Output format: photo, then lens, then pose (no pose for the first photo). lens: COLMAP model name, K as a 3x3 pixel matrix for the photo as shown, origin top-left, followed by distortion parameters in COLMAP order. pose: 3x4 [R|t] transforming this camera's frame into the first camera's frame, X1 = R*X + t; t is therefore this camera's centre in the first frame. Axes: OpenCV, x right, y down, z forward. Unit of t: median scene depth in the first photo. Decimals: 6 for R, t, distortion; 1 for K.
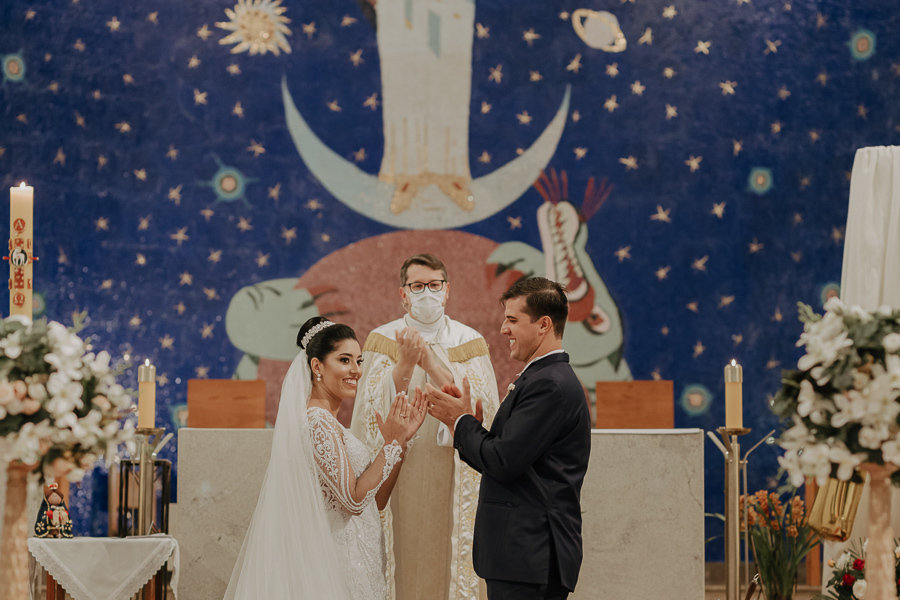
lens RADIAL K [[3259.5, 0, 466.9], [0, 3259.5, 352.6], [0, 0, 1]] dist [-0.003728, 0.063336]
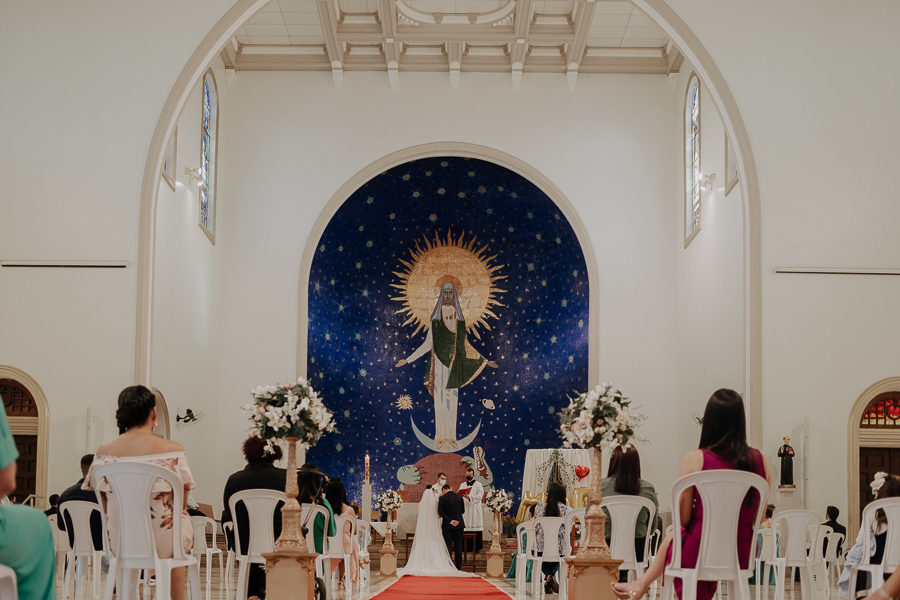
lens RADIAL K [[1387.1, 0, 449.4], [0, 1387.1, 485.6], [0, 0, 1]] dist [0.005254, 0.015841]
pose [[0.999823, 0.011232, -0.015068, 0.019100], [-0.010995, 0.999816, 0.015712, -0.024080], [0.015242, -0.015543, 0.999763, -0.746149]]
